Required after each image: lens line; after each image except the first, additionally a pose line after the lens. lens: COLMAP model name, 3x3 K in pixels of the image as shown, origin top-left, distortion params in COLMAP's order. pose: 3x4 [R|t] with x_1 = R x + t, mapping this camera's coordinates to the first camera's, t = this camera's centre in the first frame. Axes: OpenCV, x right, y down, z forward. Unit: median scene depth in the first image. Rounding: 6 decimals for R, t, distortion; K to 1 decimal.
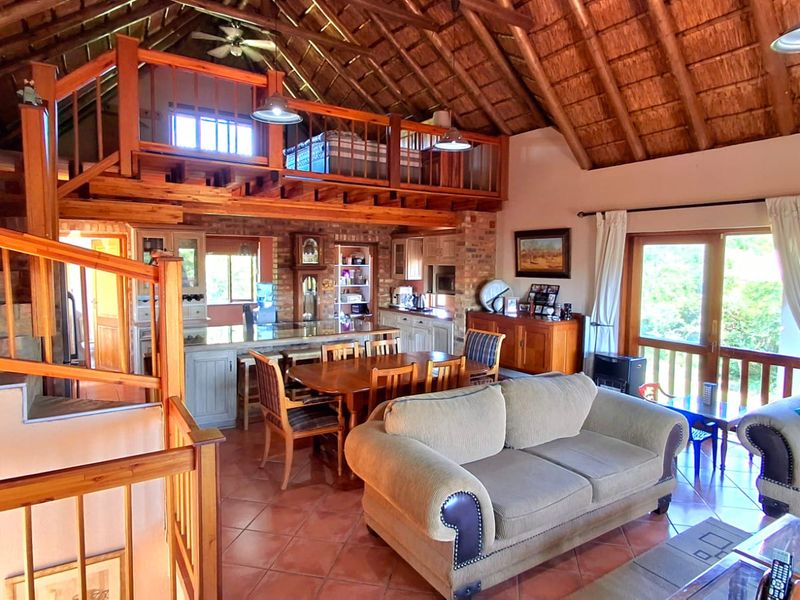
lens RADIAL K [[488.4, 0, 398.5], [0, 488.4, 293.5], [0, 0, 1]] dist [0.009599, 0.000769]
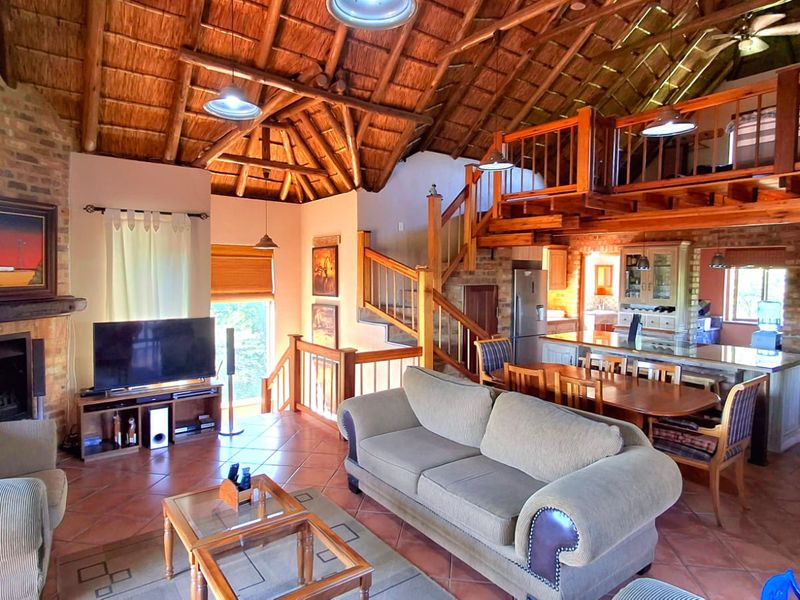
lens RADIAL K [[488.4, 0, 399.4], [0, 488.4, 295.2], [0, 0, 1]] dist [0.009599, 0.000769]
pose [[0.078507, 0.042831, -0.995993, 0.650217], [-0.076723, 0.996373, 0.036800, -0.018818], [0.993957, 0.073527, 0.081508, 0.378201]]
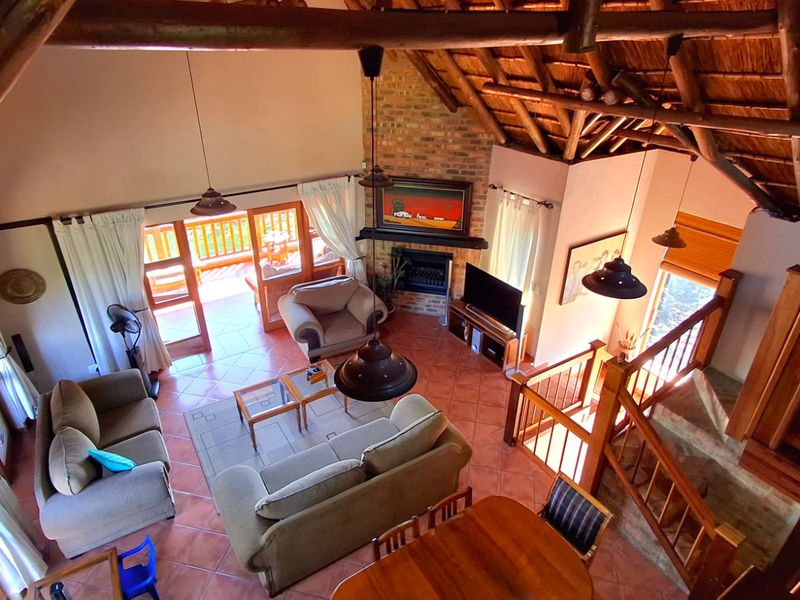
lens RADIAL K [[488.4, 0, 398.3], [0, 488.4, 299.0], [0, 0, 1]] dist [0.009599, 0.000769]
pose [[-0.999679, -0.025167, 0.002924, 0.061248], [-0.019671, 0.843726, 0.536413, -0.448980], [-0.015967, 0.536183, -0.843951, 1.003202]]
